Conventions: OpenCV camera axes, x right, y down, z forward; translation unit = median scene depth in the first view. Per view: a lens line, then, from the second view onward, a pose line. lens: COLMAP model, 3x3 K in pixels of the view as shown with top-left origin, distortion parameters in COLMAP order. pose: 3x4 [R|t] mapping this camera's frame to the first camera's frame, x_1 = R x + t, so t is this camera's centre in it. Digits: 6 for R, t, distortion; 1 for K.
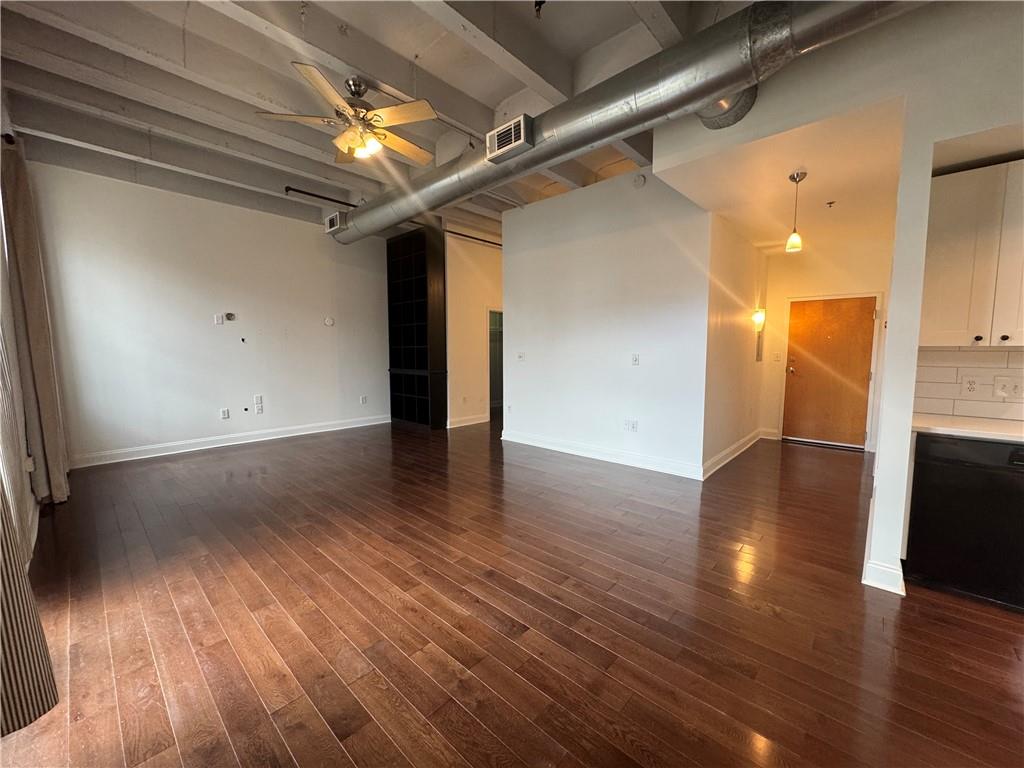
lens RADIAL K [[408.2, 0, 510.0], [0, 408.2, 384.9], [0, 0, 1]] dist [-0.001261, -0.000032]
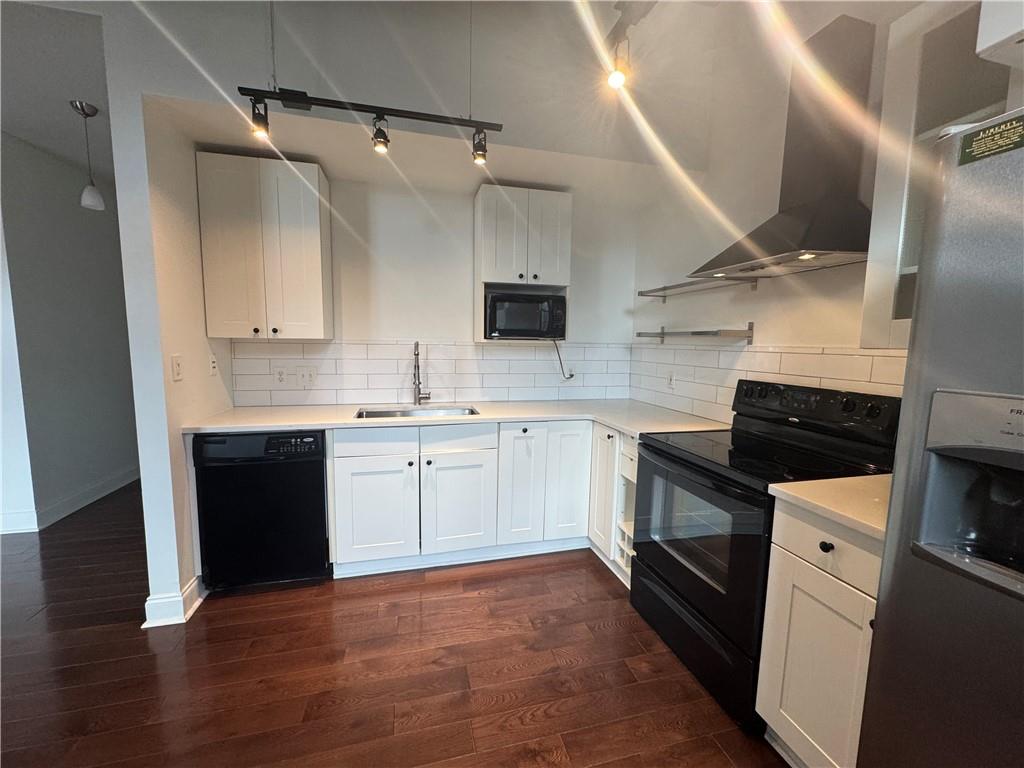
lens RADIAL K [[408.2, 0, 509.9], [0, 408.2, 384.4], [0, 0, 1]] dist [-0.001261, -0.000032]
pose [[0.542122, -0.079768, 0.836505, 0.475666], [0.062717, 0.996549, 0.054384, 0.002245], [-0.837956, 0.022981, 0.545254, -0.054404]]
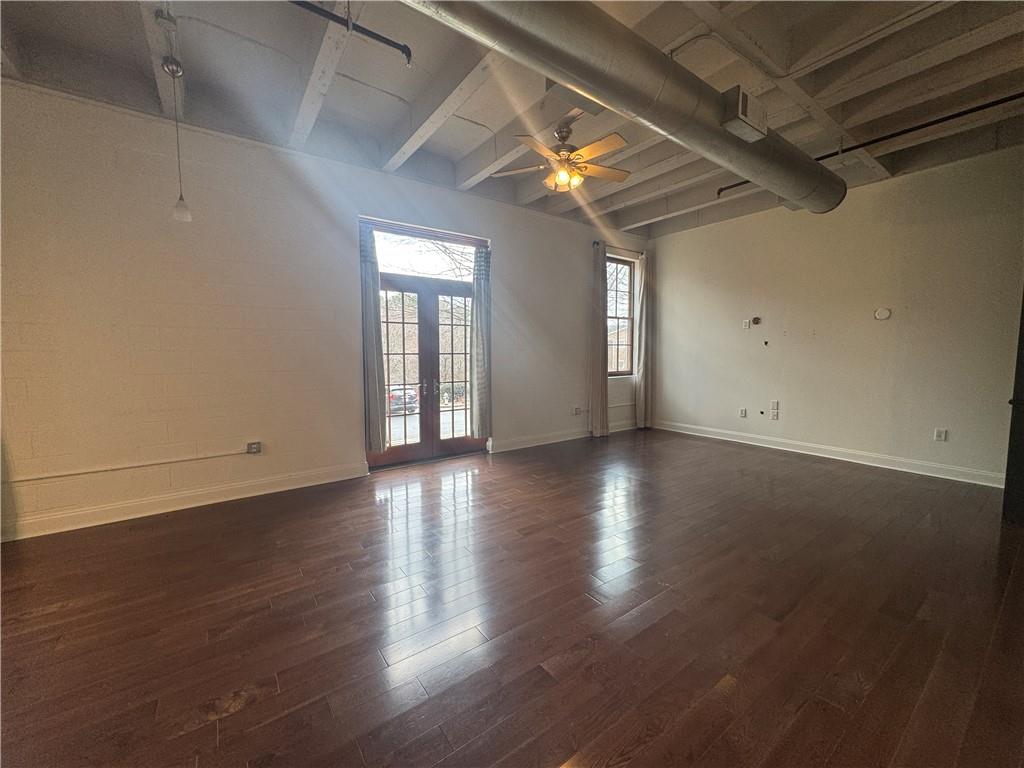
lens RADIAL K [[408.2, 0, 509.5], [0, 408.2, 380.9], [0, 0, 1]] dist [-0.001261, -0.000032]
pose [[-0.190972, 0.069299, -0.979146, 0.842750], [-0.086674, 0.992418, 0.087143, -0.095970], [0.977761, 0.101509, -0.183517, 1.096495]]
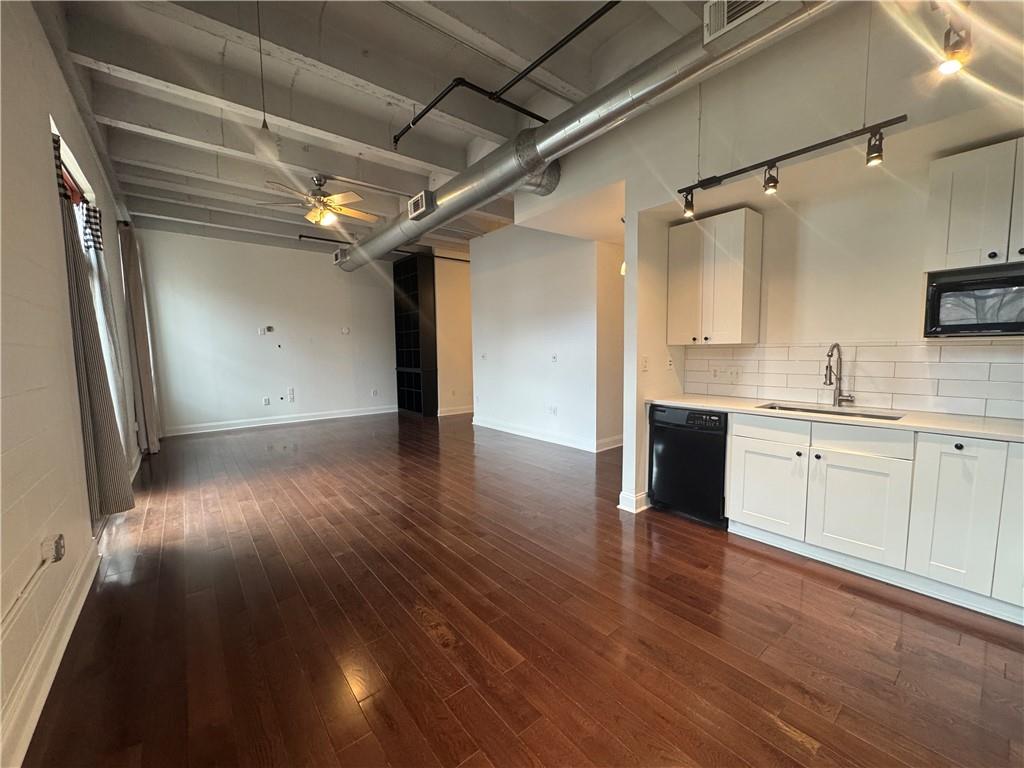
lens RADIAL K [[408.2, 0, 510.4], [0, 408.2, 385.0], [0, 0, 1]] dist [-0.001261, -0.000032]
pose [[0.989672, -0.001103, -0.143346, 0.532504], [0.000683, 0.999995, -0.002981, 0.039390], [0.143349, 0.002852, 0.989668, -0.393455]]
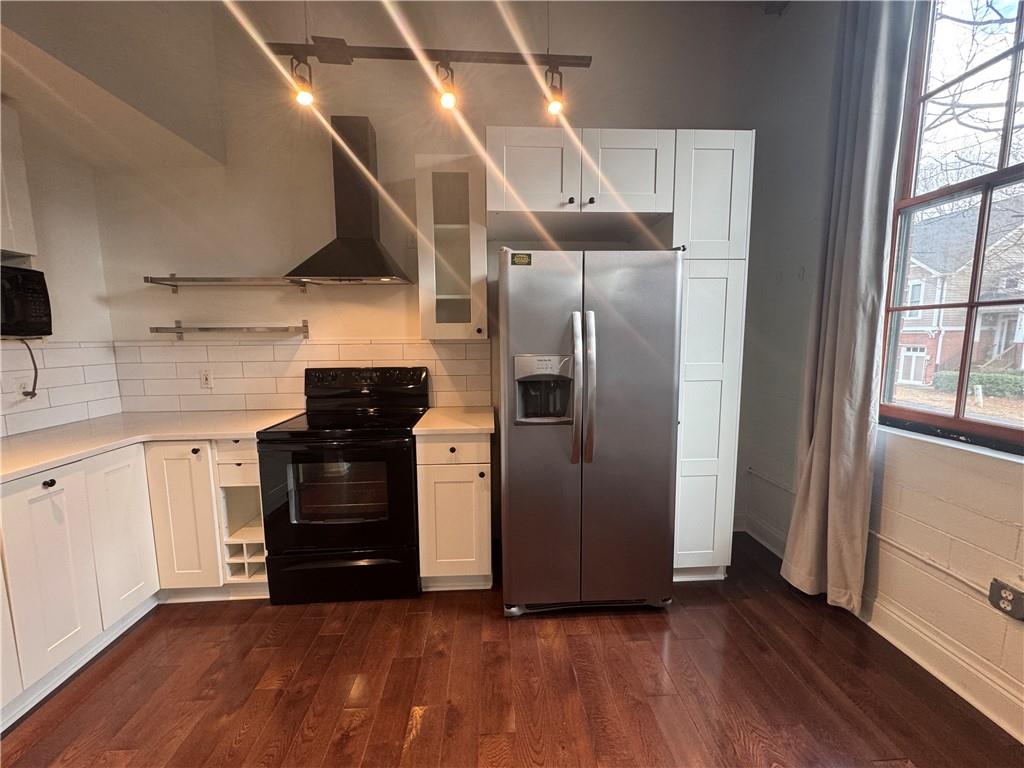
lens RADIAL K [[408.2, 0, 511.6], [0, 408.2, 383.9], [0, 0, 1]] dist [-0.001261, -0.000032]
pose [[-0.718608, -0.077470, 0.691087, 0.404768], [0.072381, 0.980046, 0.185126, -0.035644], [-0.691638, 0.183055, -0.698661, 0.292920]]
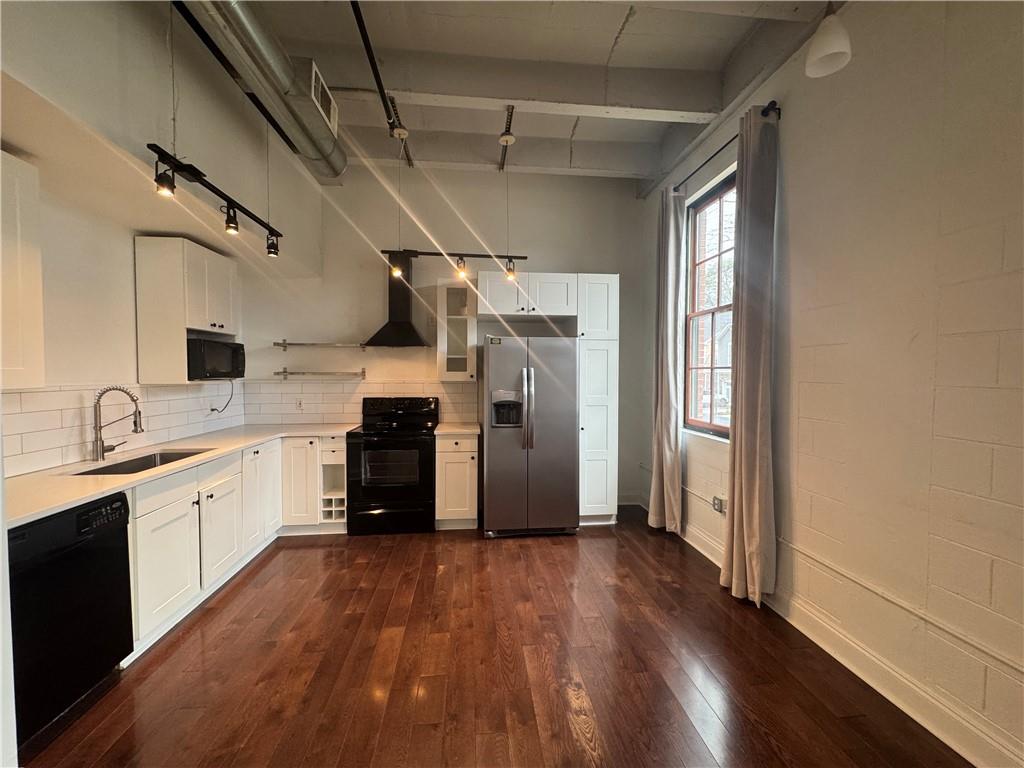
lens RADIAL K [[408.2, 0, 511.3], [0, 408.2, 385.4], [0, 0, 1]] dist [-0.001261, -0.000032]
pose [[-0.750555, -0.022750, 0.660416, 0.028036], [0.057728, 0.993329, 0.099826, -0.089737], [-0.658282, 0.113049, -0.744235, 0.672495]]
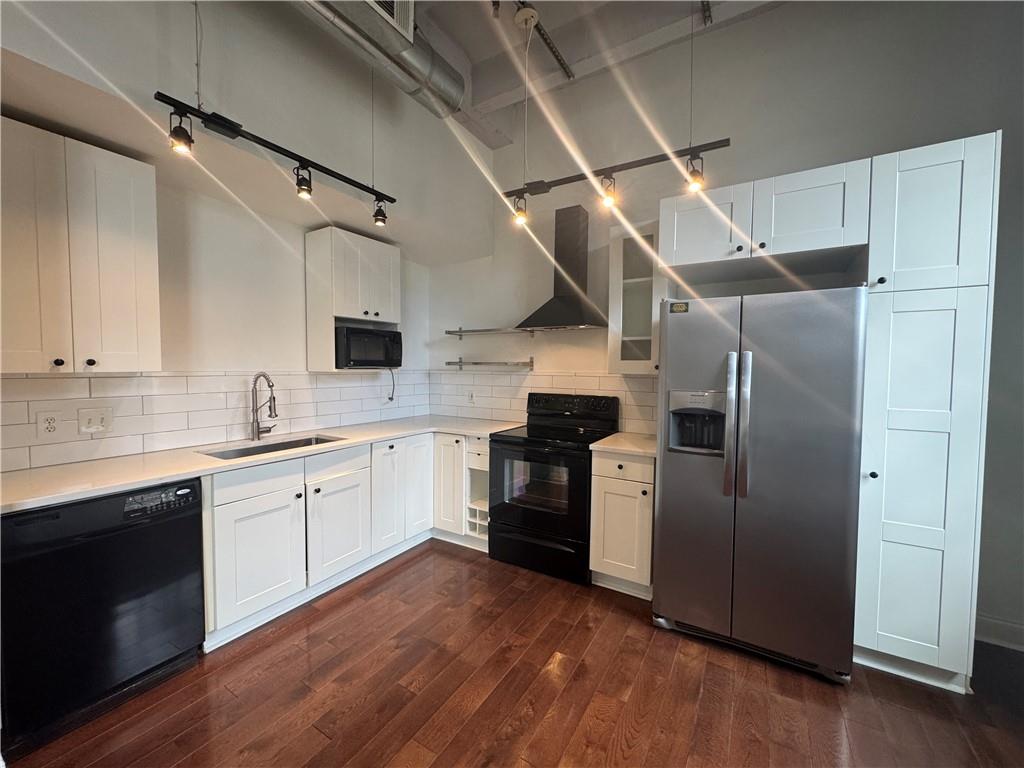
lens RADIAL K [[408.2, 0, 510.8], [0, 408.2, 384.6], [0, 0, 1]] dist [-0.001261, -0.000032]
pose [[-0.195470, -0.044761, 0.979688, 0.196889], [0.082965, 0.994622, 0.061997, -0.038891], [-0.977194, 0.093399, -0.190705, 0.257037]]
